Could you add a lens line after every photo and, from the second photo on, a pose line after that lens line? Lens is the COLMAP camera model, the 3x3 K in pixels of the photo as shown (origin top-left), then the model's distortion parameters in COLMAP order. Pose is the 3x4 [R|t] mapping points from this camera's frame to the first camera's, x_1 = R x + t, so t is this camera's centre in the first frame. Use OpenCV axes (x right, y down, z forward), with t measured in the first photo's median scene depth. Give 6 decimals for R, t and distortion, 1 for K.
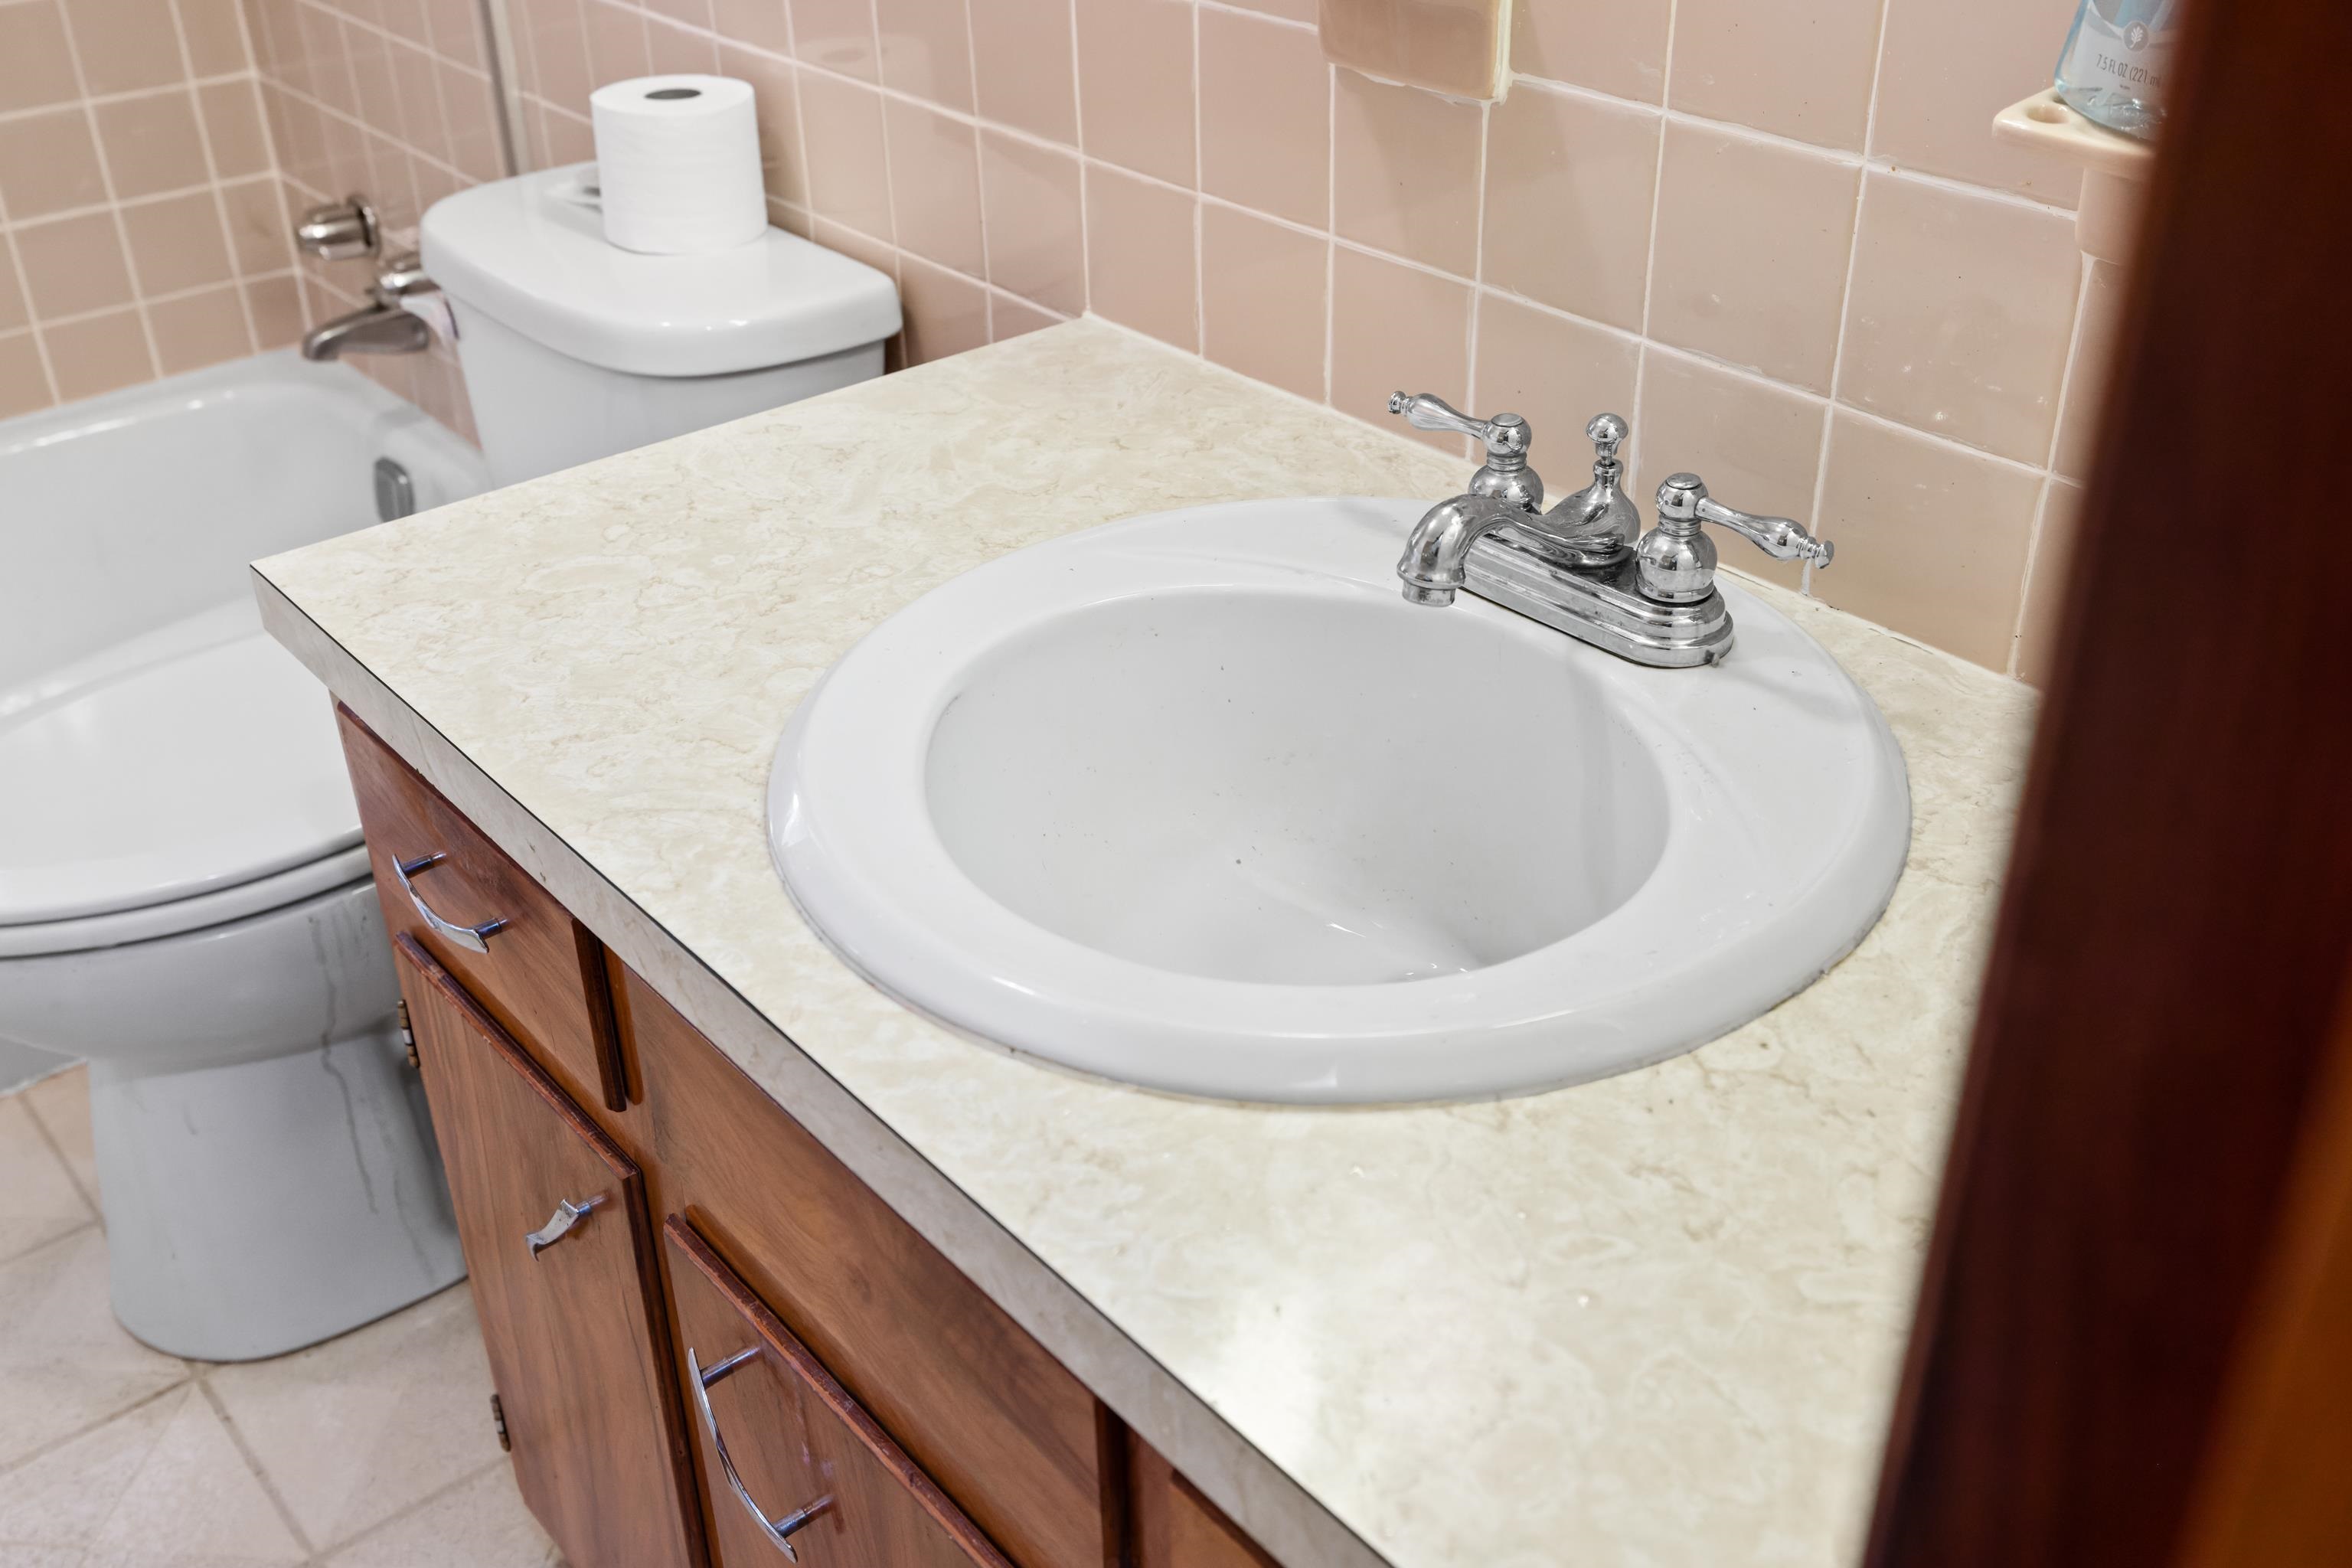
lens RADIAL K [[2259.1, 0, 1177.8], [0, 2259.1, 748.2], [0, 0, 1]] dist [0.010907, 0.009815]
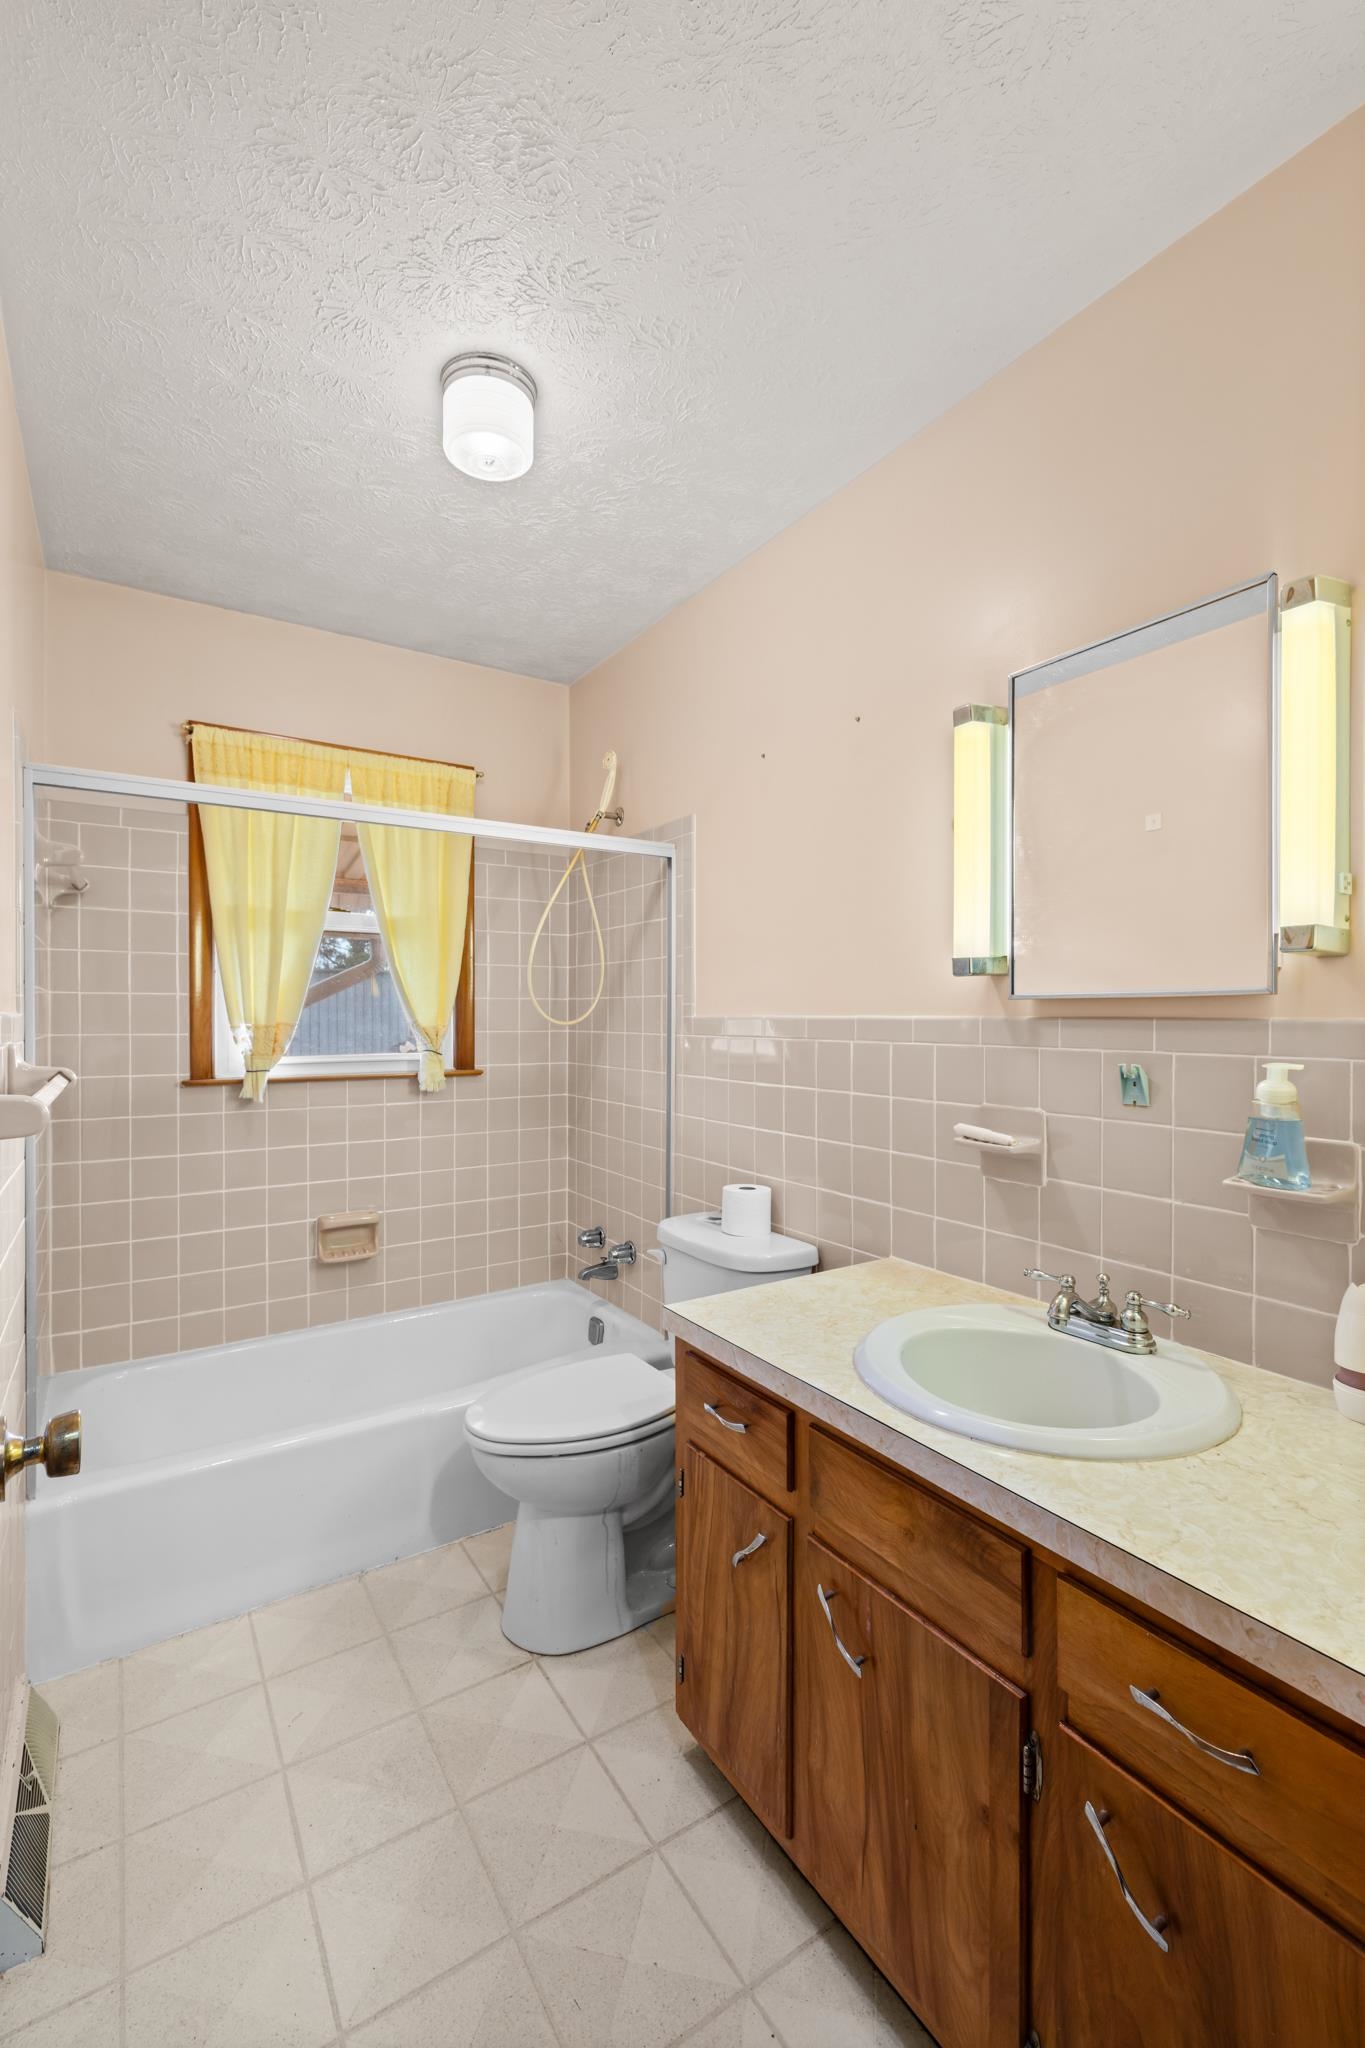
lens RADIAL K [[853.8, 0, 682.5], [0, 853.8, 1024.0], [0, 0, 1]] dist [0.000952, 0.000087]
pose [[0.992413, 0.020898, -0.121159, -0.237596], [-0.078845, 0.864312, -0.496737, 0.177635], [0.094338, 0.502521, 0.859403, -0.269619]]
